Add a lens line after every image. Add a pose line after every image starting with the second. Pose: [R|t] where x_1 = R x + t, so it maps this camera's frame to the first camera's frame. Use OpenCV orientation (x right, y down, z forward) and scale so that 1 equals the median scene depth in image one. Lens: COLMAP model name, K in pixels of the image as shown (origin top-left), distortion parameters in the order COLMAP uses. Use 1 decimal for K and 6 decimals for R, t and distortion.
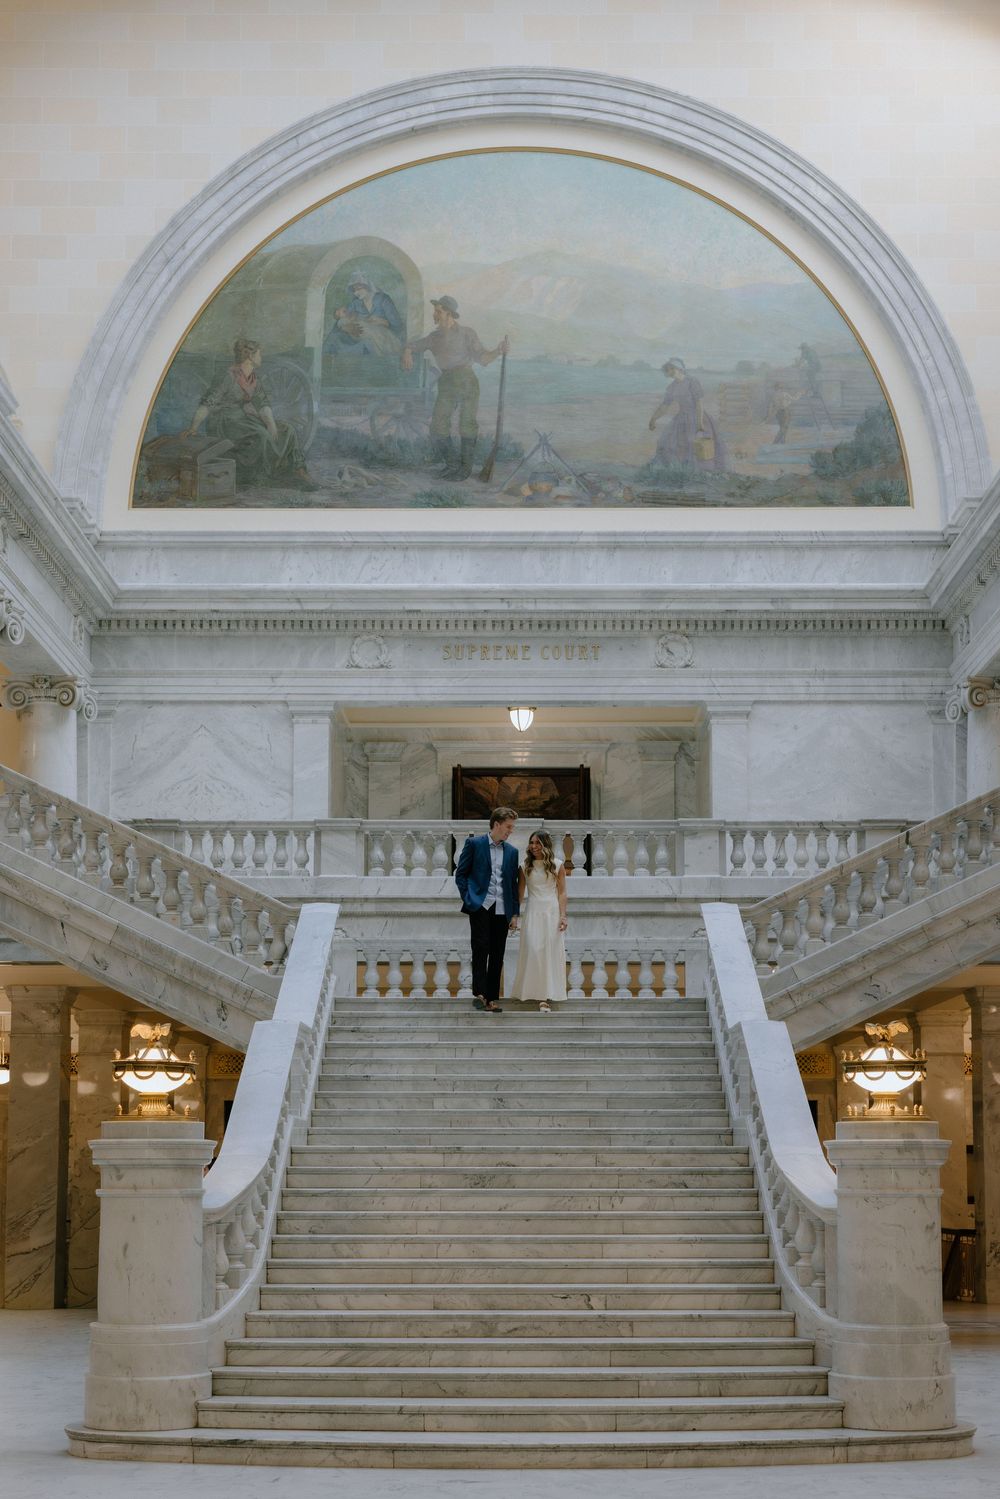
lens RADIAL K [[3855.5, 0, 500.0], [0, 3855.5, 749.5], [0, 0, 1]] dist [0.019345, -0.727755]
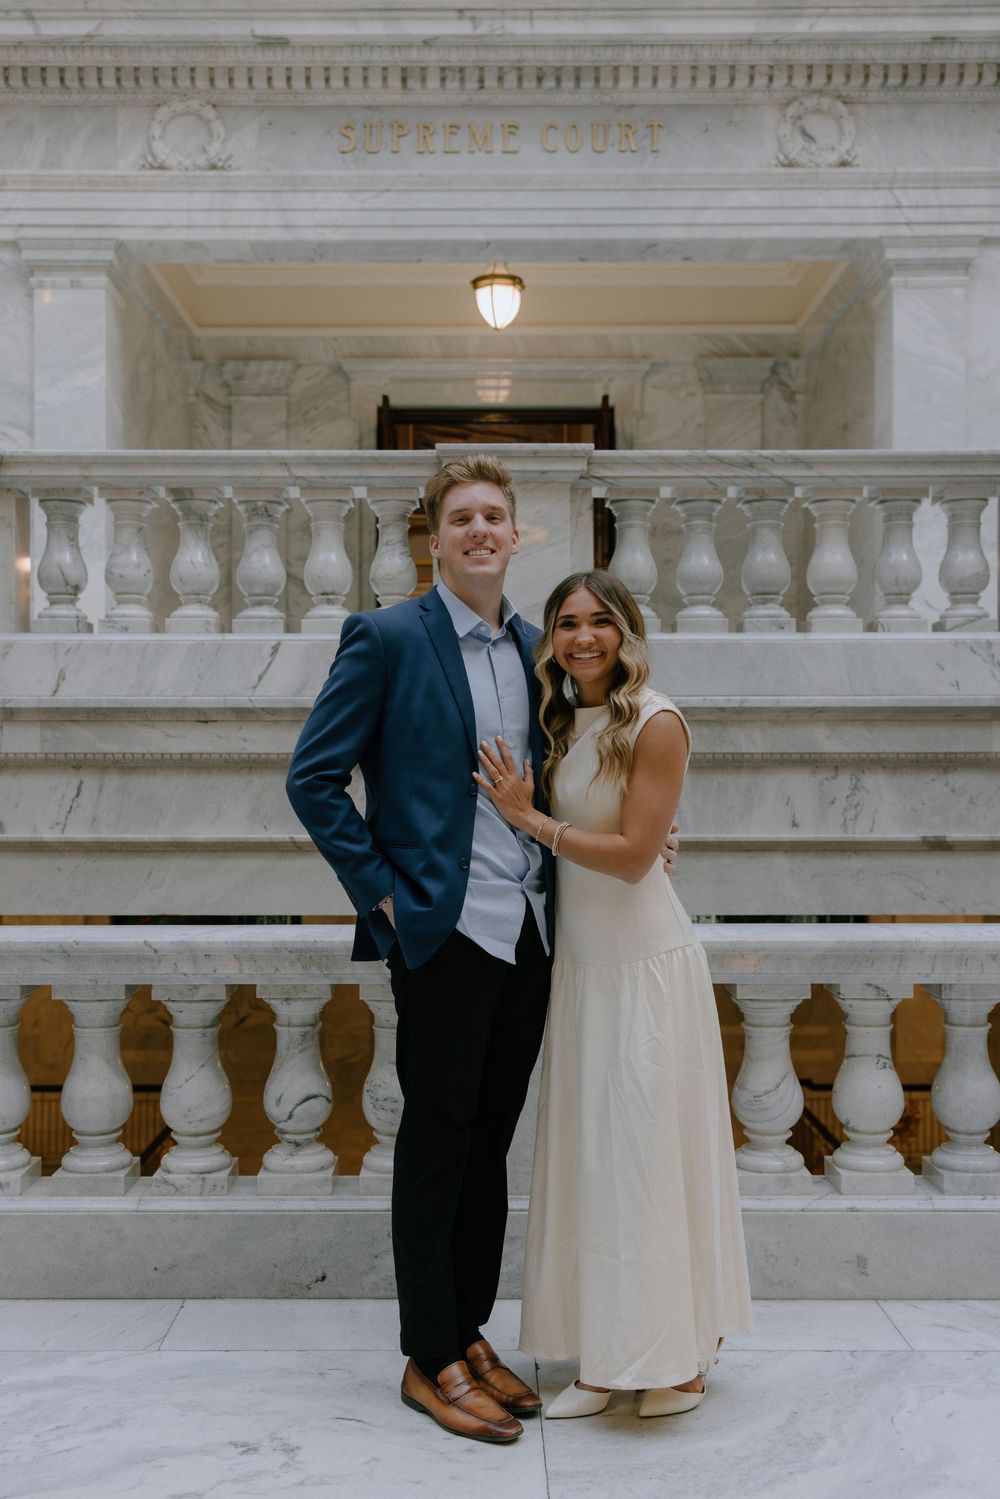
lens RADIAL K [[1537.2, 0, 468.5], [0, 1537.2, 751.0], [0, 0, 1]] dist [0.034275, -0.018319]
pose [[0.999999, -0.001302, 0.000696, 0.001261], [0.001178, 0.987939, 0.154841, 0.020929], [-0.000889, -0.154840, 0.987939, 0.799534]]
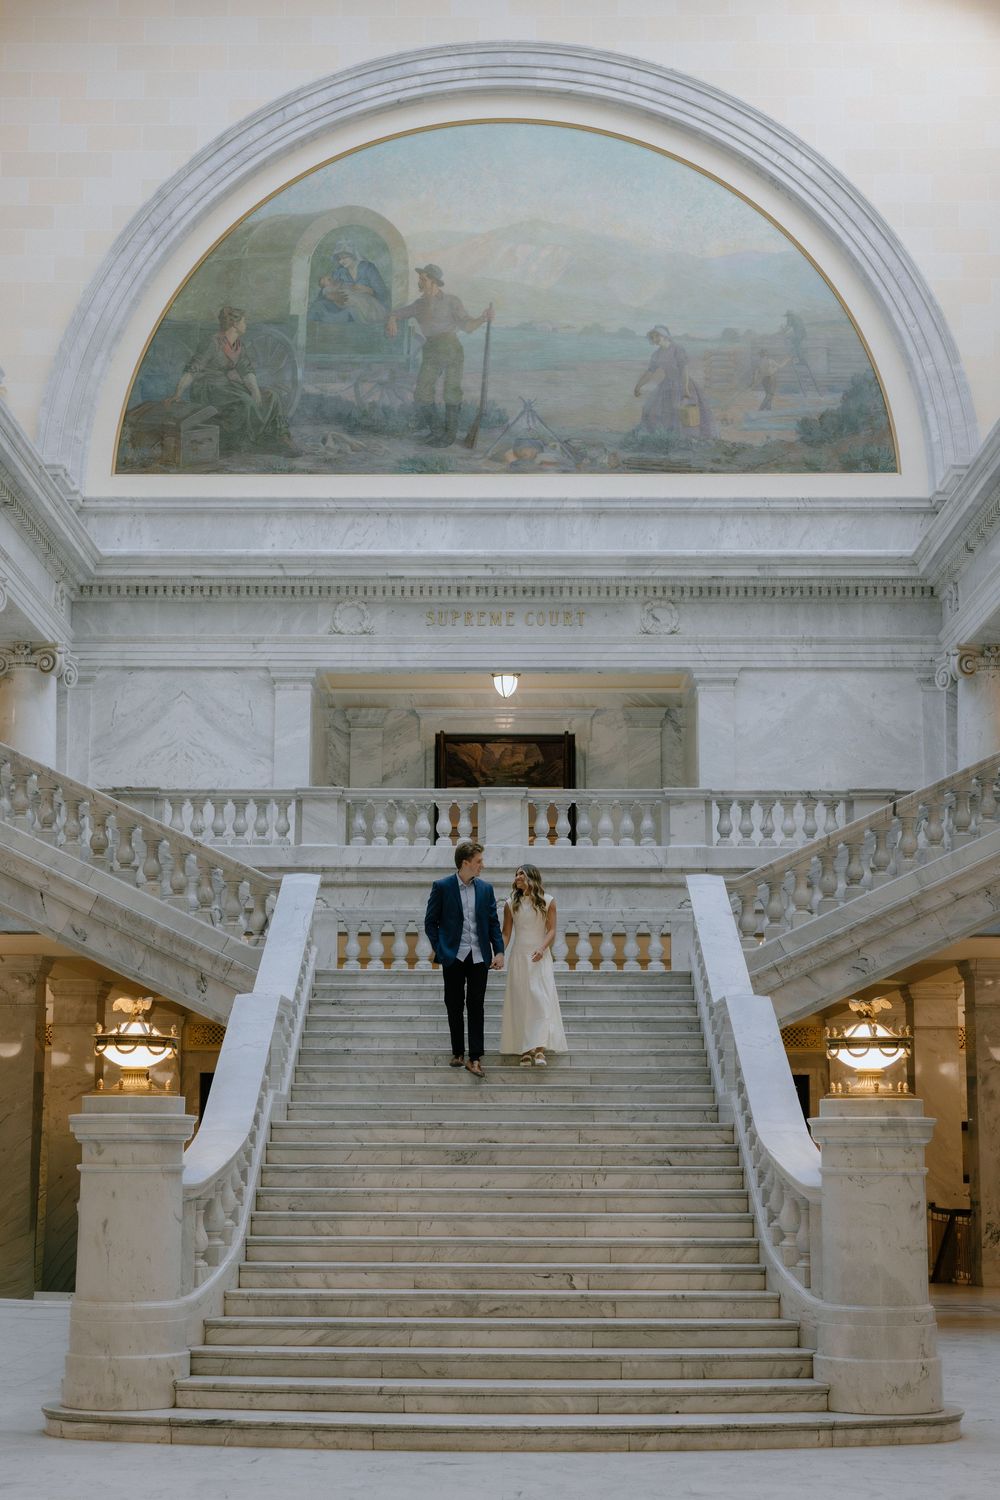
lens RADIAL K [[3778.3, 0, 503.3], [0, 3778.3, 792.6], [0, 0, 1]] dist [-0.626541, 1.207441]
pose [[0.999989, 0.001732, 0.004380, 0.000811], [-0.001830, 0.999748, 0.022354, -0.002182], [-0.004340, -0.022362, 0.999741, 0.031306]]
